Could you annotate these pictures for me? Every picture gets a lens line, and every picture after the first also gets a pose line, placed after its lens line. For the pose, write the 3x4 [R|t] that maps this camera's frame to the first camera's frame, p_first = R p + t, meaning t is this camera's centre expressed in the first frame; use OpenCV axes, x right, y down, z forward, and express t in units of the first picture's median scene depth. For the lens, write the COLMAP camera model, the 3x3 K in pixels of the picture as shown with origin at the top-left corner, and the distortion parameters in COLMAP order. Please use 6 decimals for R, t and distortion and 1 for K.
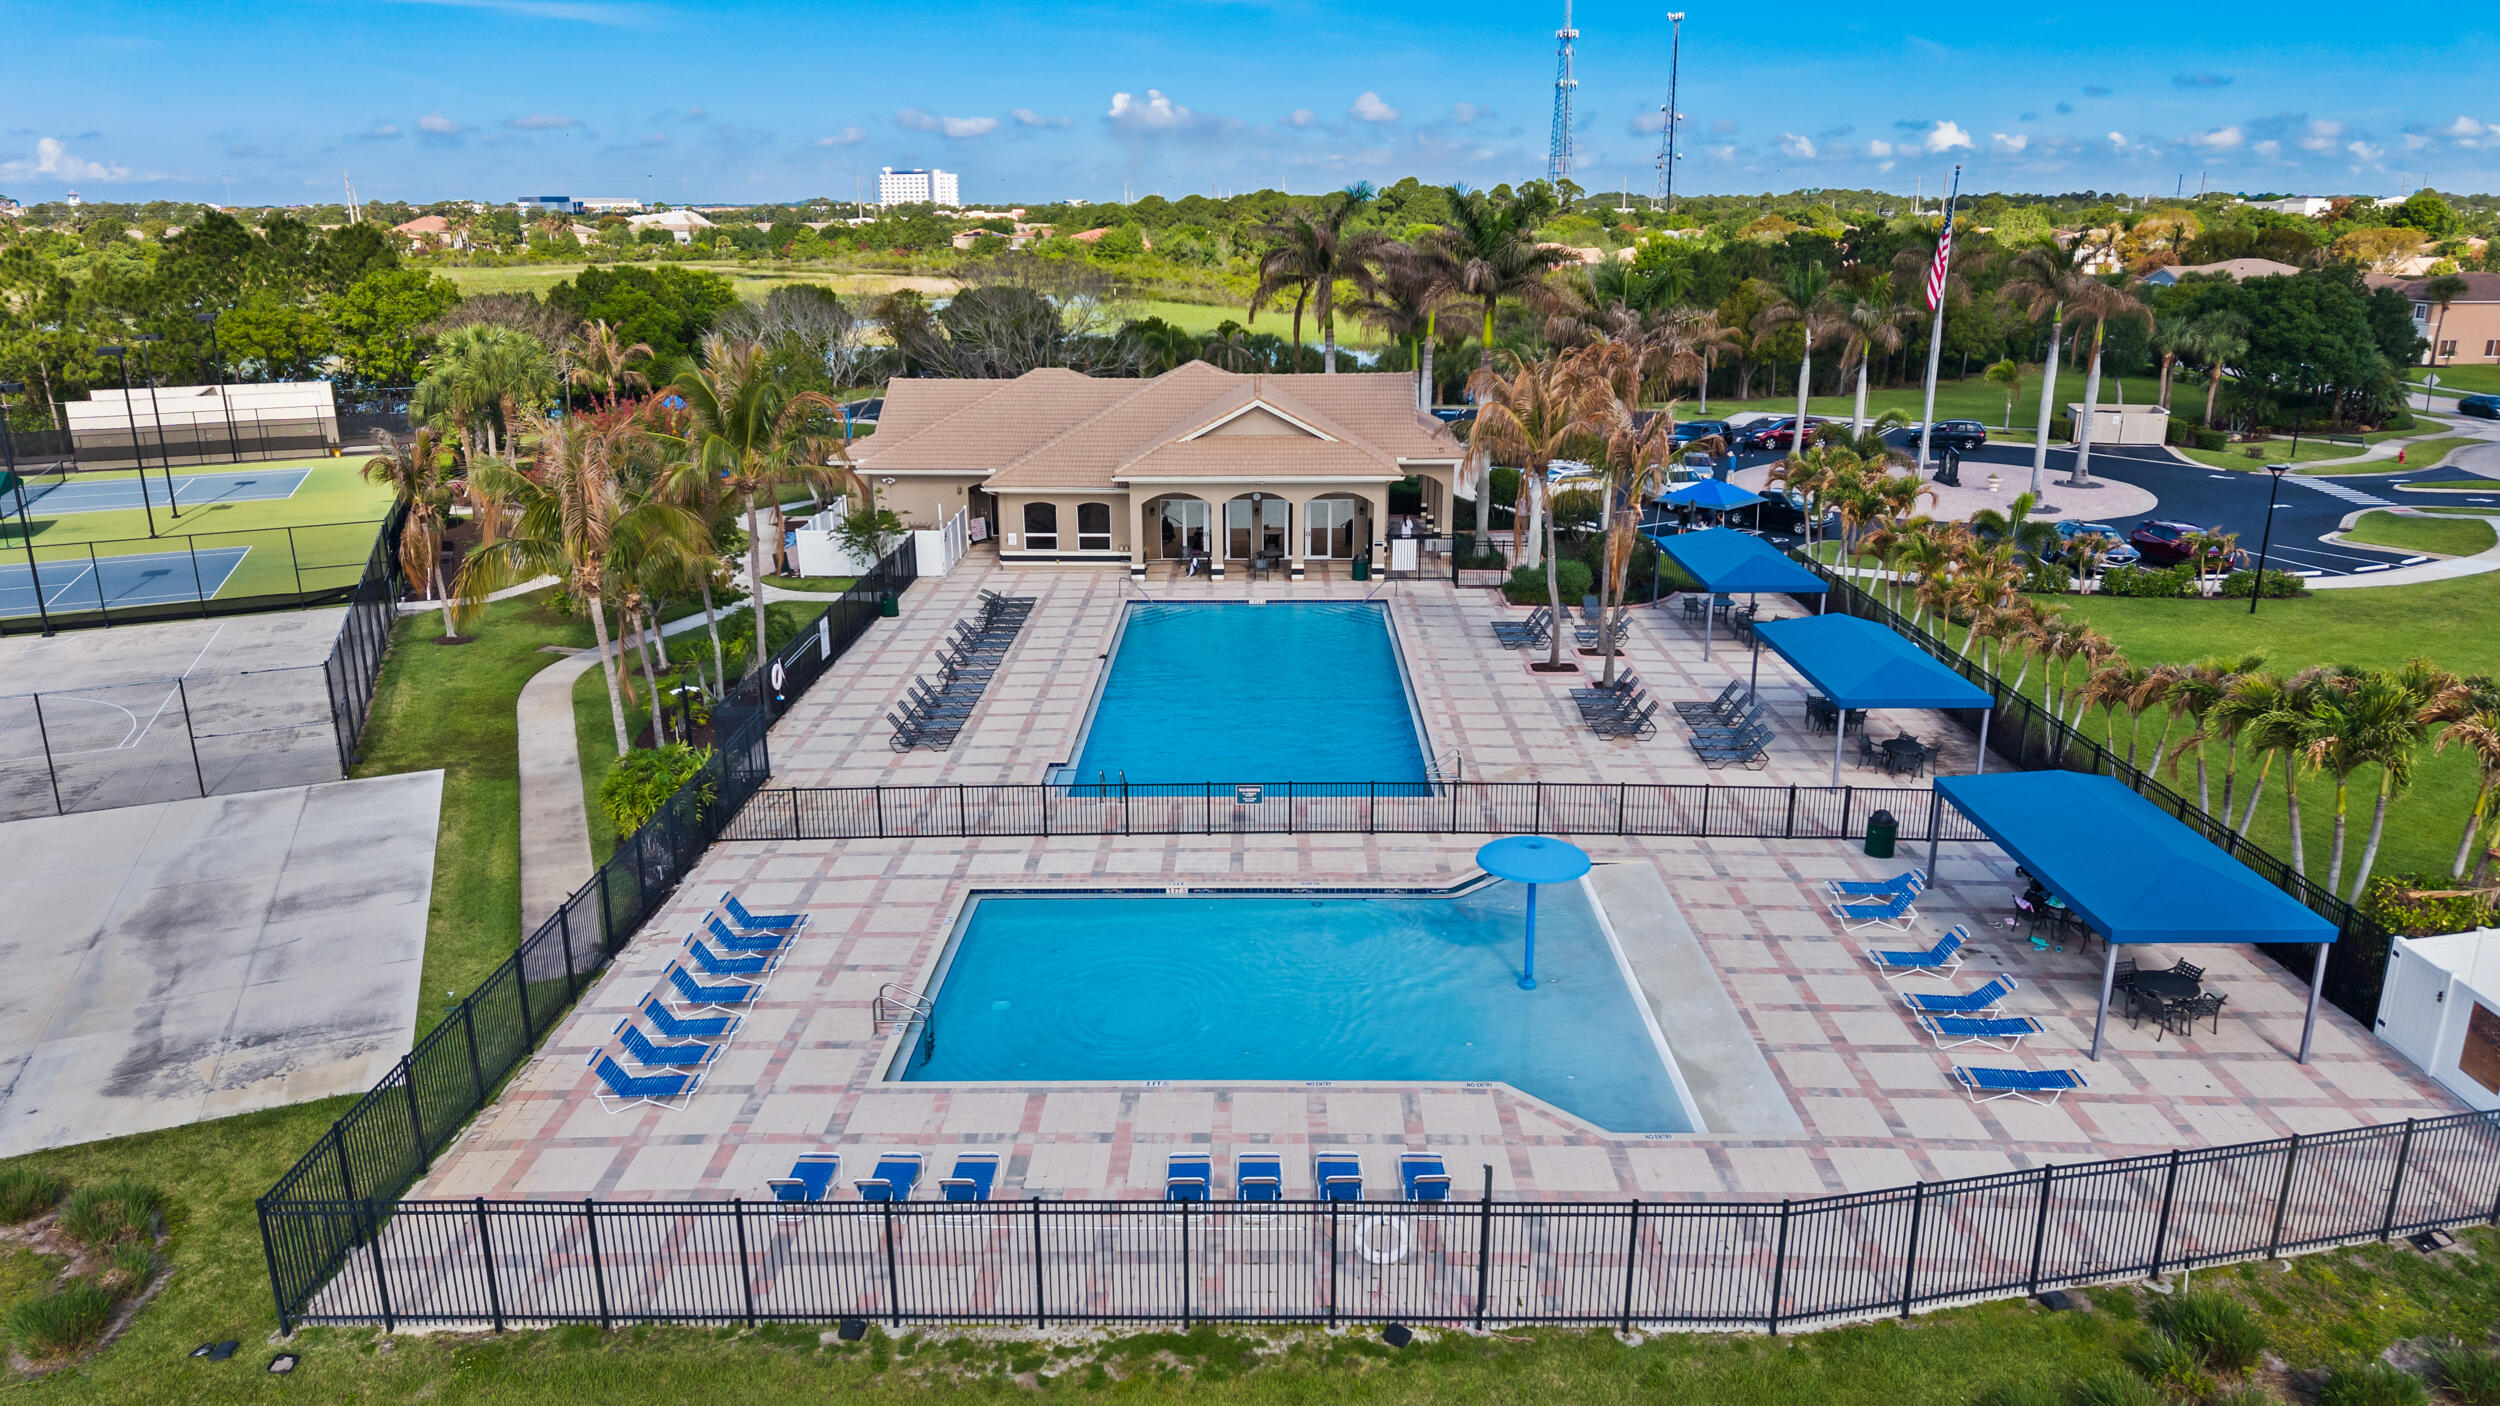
lens RADIAL K [[1703.5, 0, 1282.6], [0, 1703.5, 693.6], [0, 0, 1]] dist [0.059530, -0.072020]
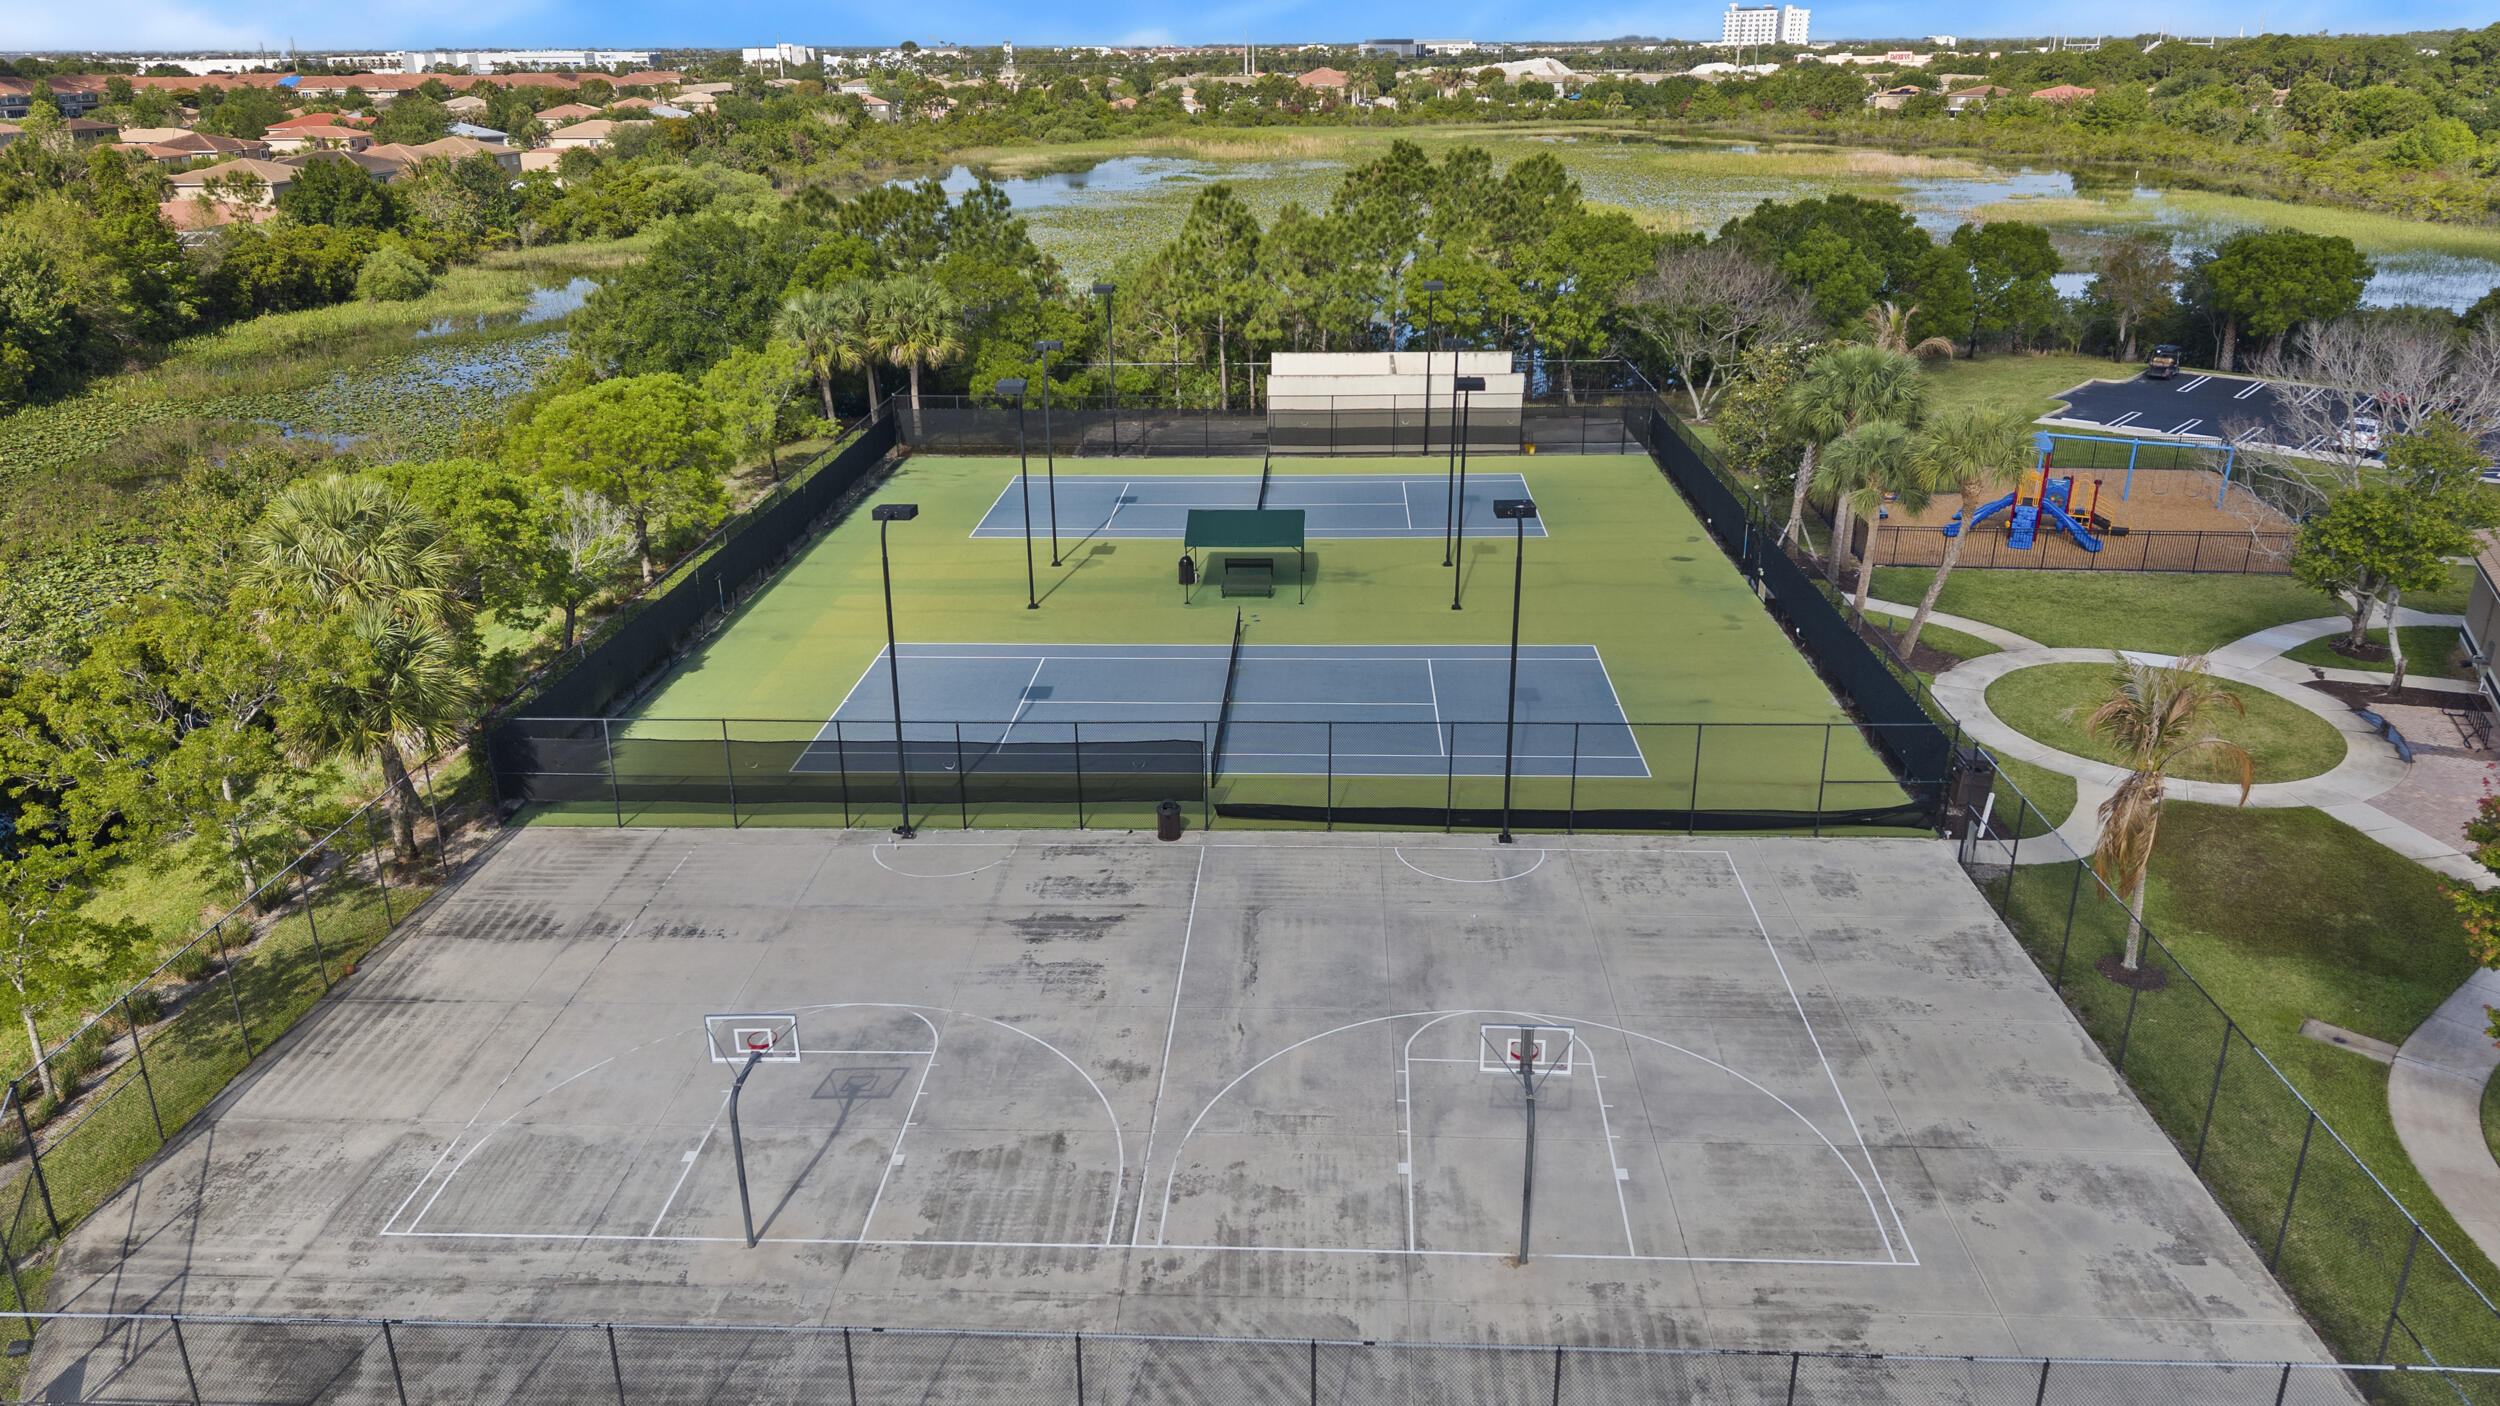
lens RADIAL K [[1724.3, 0, 1256.7], [0, 1724.3, 737.3], [0, 0, 1]] dist [0.041389, -0.038068]
pose [[0.902977, 0.160439, -0.398613, -0.664337], [-0.117326, 0.984486, 0.130468, -0.203486], [0.413361, -0.071042, 0.907791, 0.365661]]
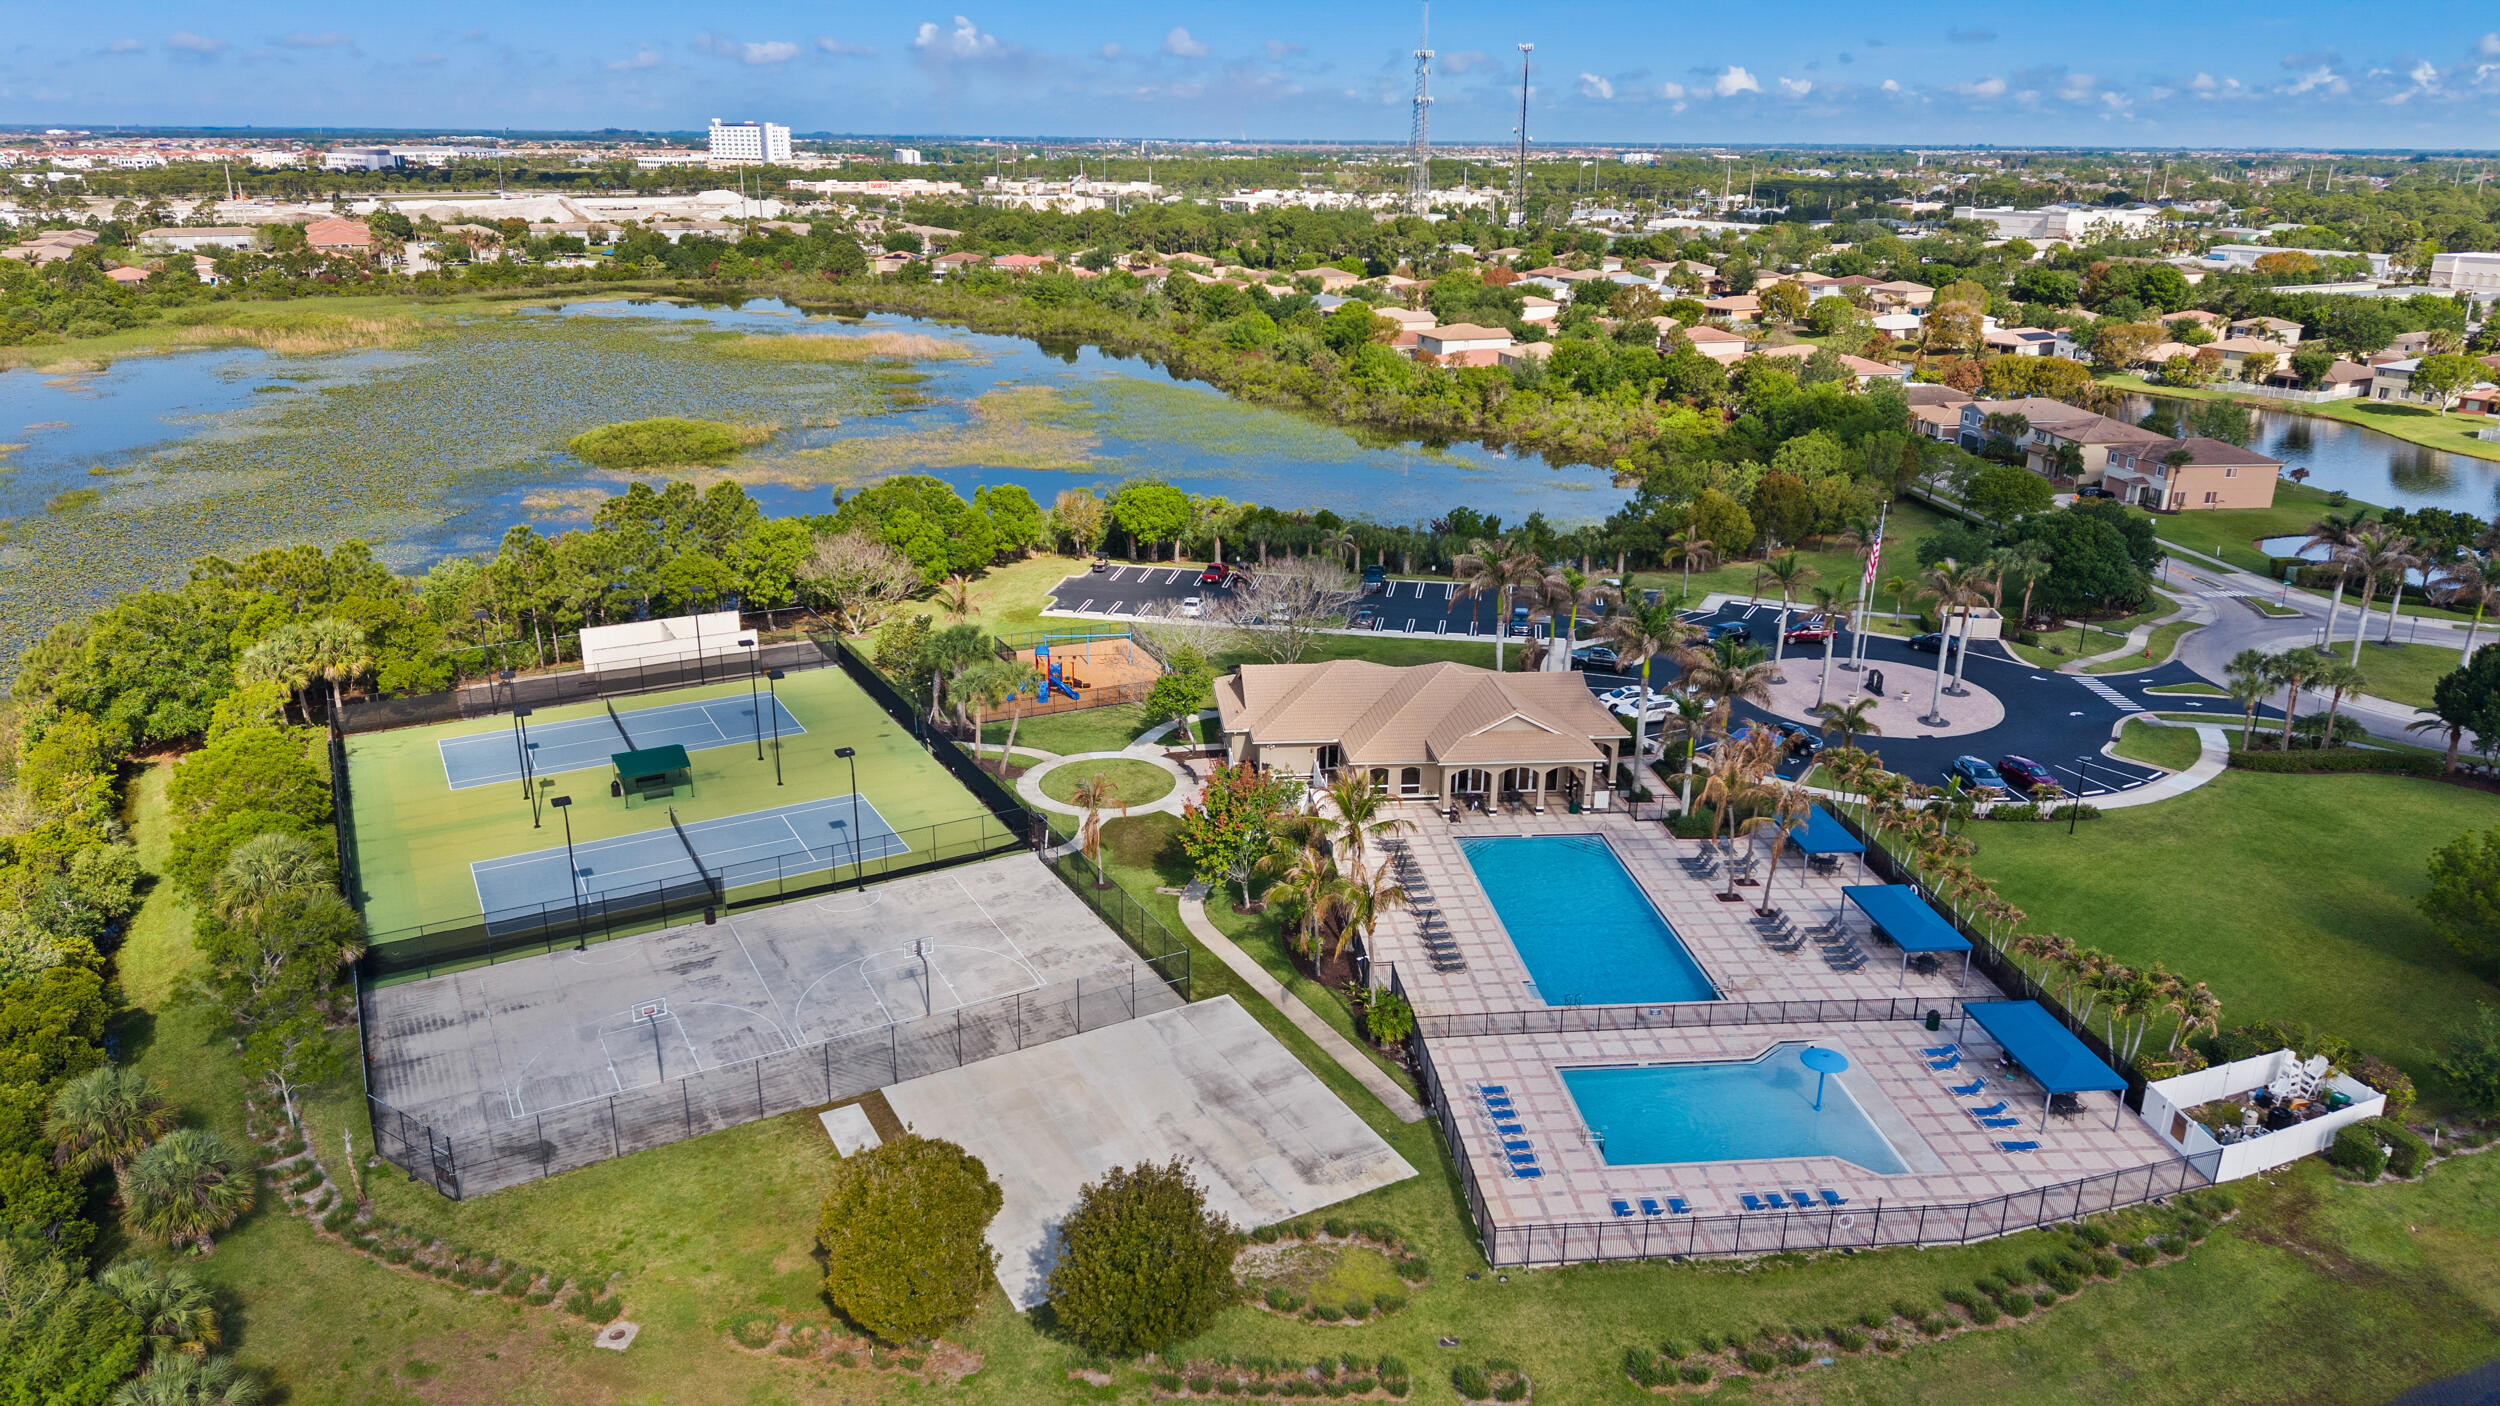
lens RADIAL K [[1703.5, 0, 1282.6], [0, 1703.5, 693.6], [0, 0, 1]] dist [0.059530, -0.072020]
pose [[0.993486, -0.020506, 0.112091, -0.613490], [0.015506, 0.998853, 0.045300, -0.380194], [-0.112891, -0.043267, 0.992665, -0.927338]]
